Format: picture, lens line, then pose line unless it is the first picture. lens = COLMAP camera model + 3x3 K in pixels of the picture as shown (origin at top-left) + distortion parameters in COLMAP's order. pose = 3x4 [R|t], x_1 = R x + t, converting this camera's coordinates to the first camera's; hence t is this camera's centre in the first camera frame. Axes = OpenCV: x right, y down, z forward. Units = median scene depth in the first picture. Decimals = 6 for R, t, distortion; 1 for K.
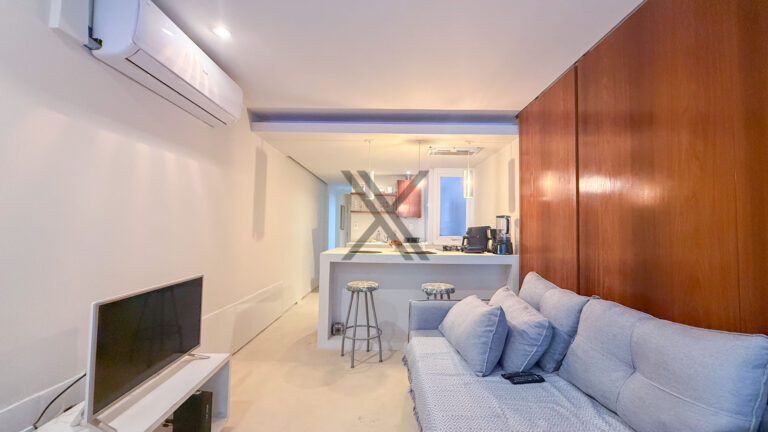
lens RADIAL K [[307.3, 0, 385.3], [0, 307.3, 214.8], [0, 0, 1]] dist [0.001555, 0.000435]
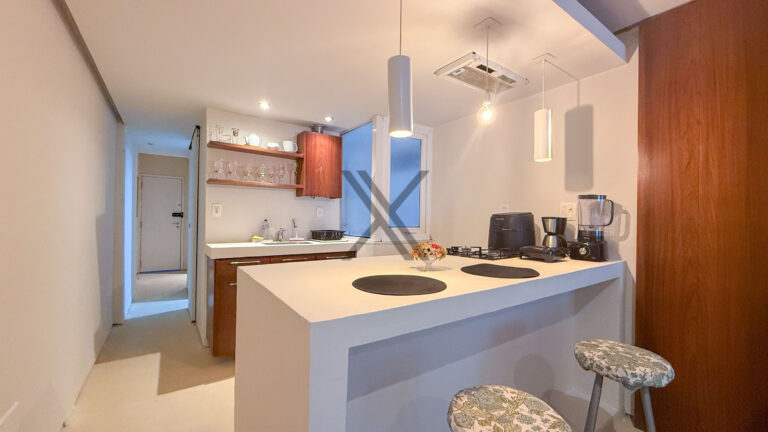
lens RADIAL K [[307.3, 0, 381.1], [0, 307.3, 219.6], [0, 0, 1]] dist [0.001555, 0.000435]
pose [[0.809377, -0.001006, 0.587288, -0.174227], [-0.032865, 0.998354, 0.047004, 0.019052], [-0.586369, -0.057345, 0.808012, 0.446278]]
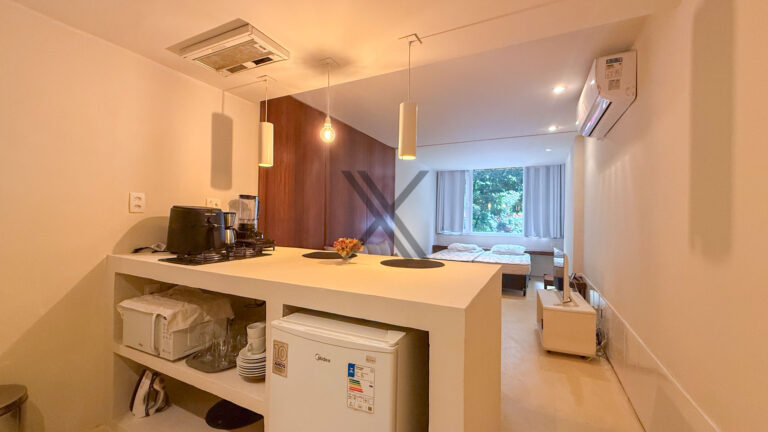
lens RADIAL K [[307.3, 0, 383.5], [0, 307.3, 217.6], [0, 0, 1]] dist [0.001555, 0.000435]
pose [[-0.900701, -0.028040, 0.433533, -0.145788], [-0.051292, 0.997799, -0.042027, 0.040079], [-0.431400, -0.060091, -0.900157, 0.897465]]
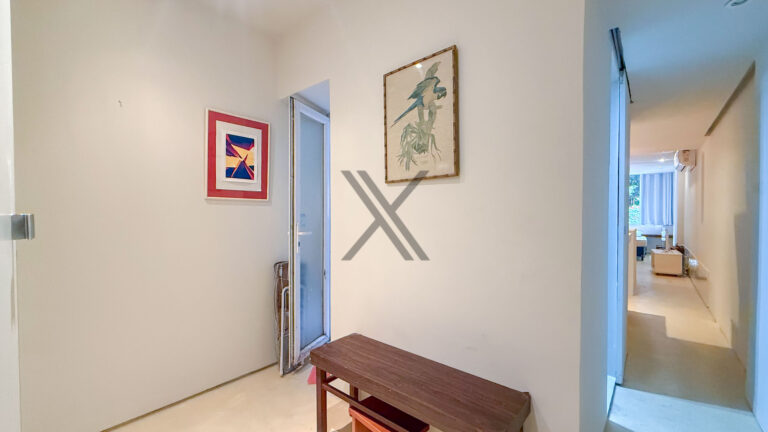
lens RADIAL K [[307.3, 0, 390.1], [0, 307.3, 216.8], [0, 0, 1]] dist [0.001555, 0.000435]
pose [[-0.769425, -0.031646, 0.637952, -0.144348], [-0.050364, 0.998668, -0.011204, 0.049054], [-0.636748, -0.040751, -0.769994, 1.078597]]
